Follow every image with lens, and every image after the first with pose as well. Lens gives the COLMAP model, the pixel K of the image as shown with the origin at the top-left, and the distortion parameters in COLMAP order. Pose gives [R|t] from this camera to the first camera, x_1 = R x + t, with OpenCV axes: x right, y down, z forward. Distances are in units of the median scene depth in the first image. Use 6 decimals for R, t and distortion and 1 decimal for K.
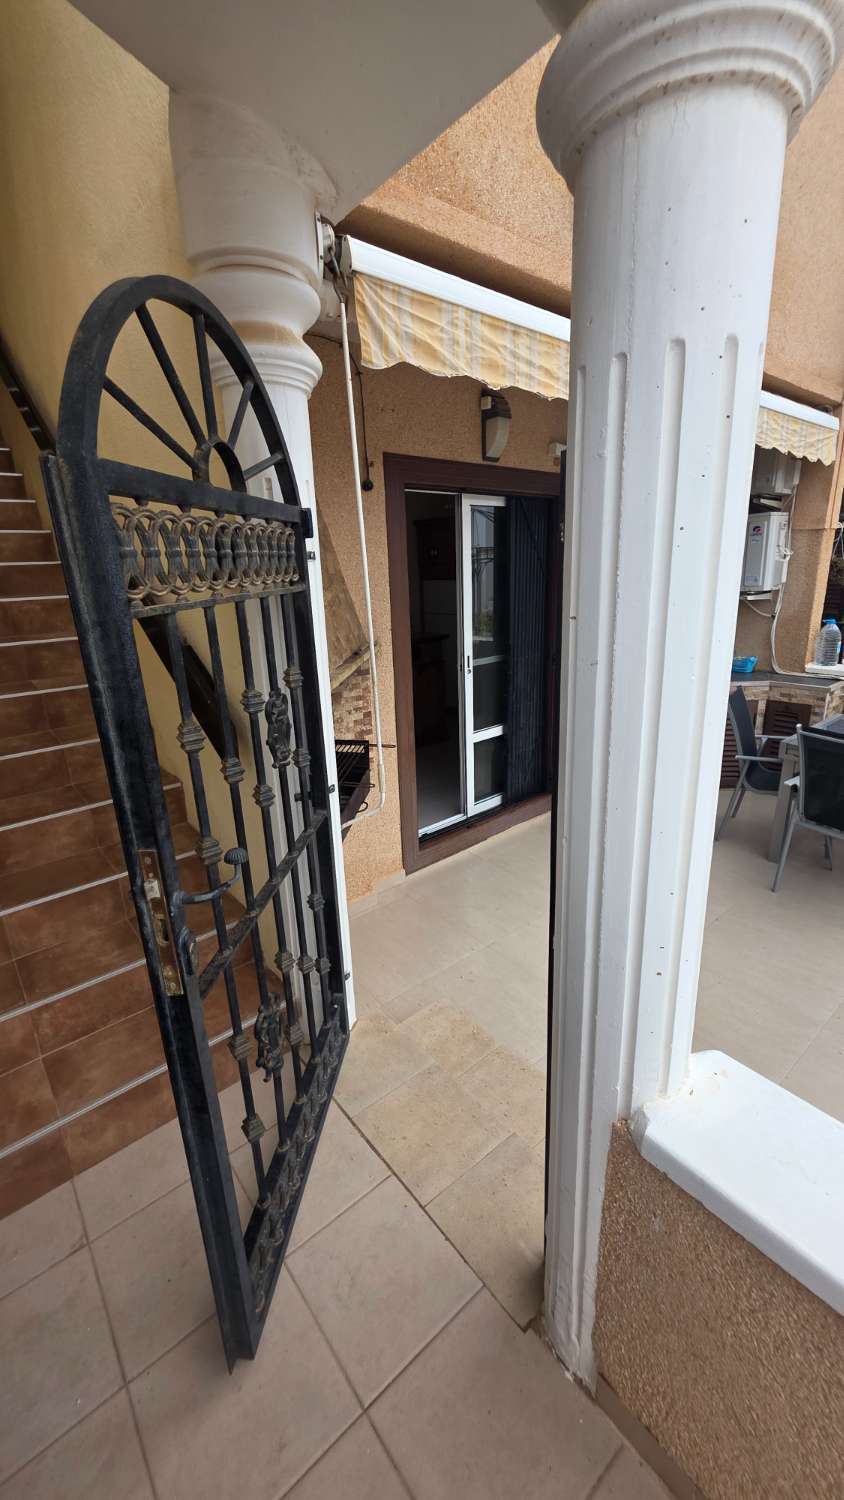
lens RADIAL K [[603.0, 0, 425.4], [0, 603.0, 748.9], [0, 0, 1]] dist [0.001323, -0.000332]
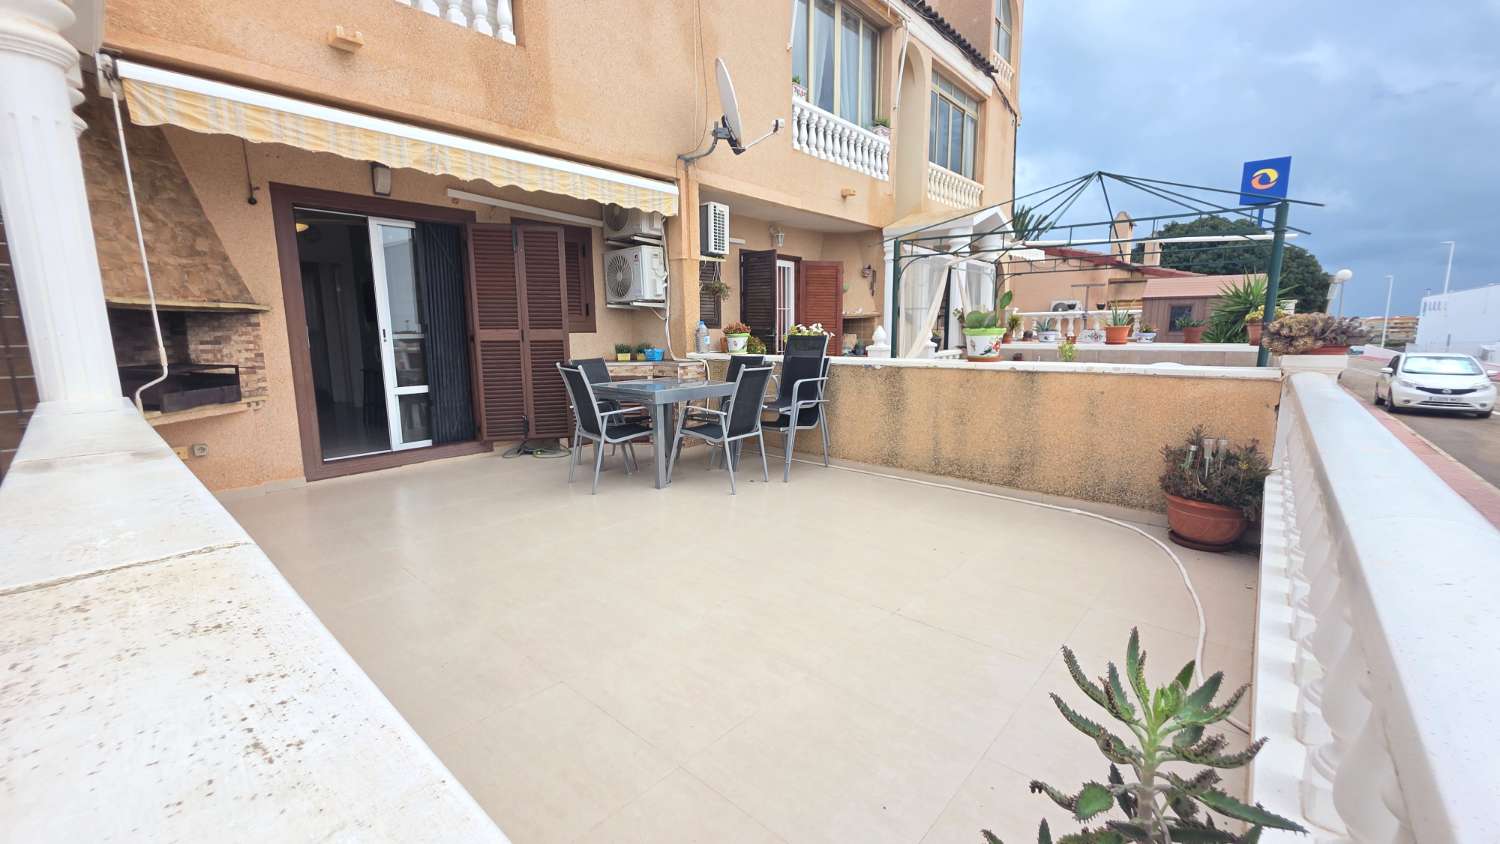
lens RADIAL K [[603.0, 0, 747.5], [0, 603.0, 418.1], [0, 0, 1]] dist [0.001323, -0.000332]
pose [[0.989631, 0.002125, 0.143619, 0.855809], [0.019596, 0.988544, -0.149653, 0.332006], [-0.142292, 0.150916, 0.978252, -0.545160]]
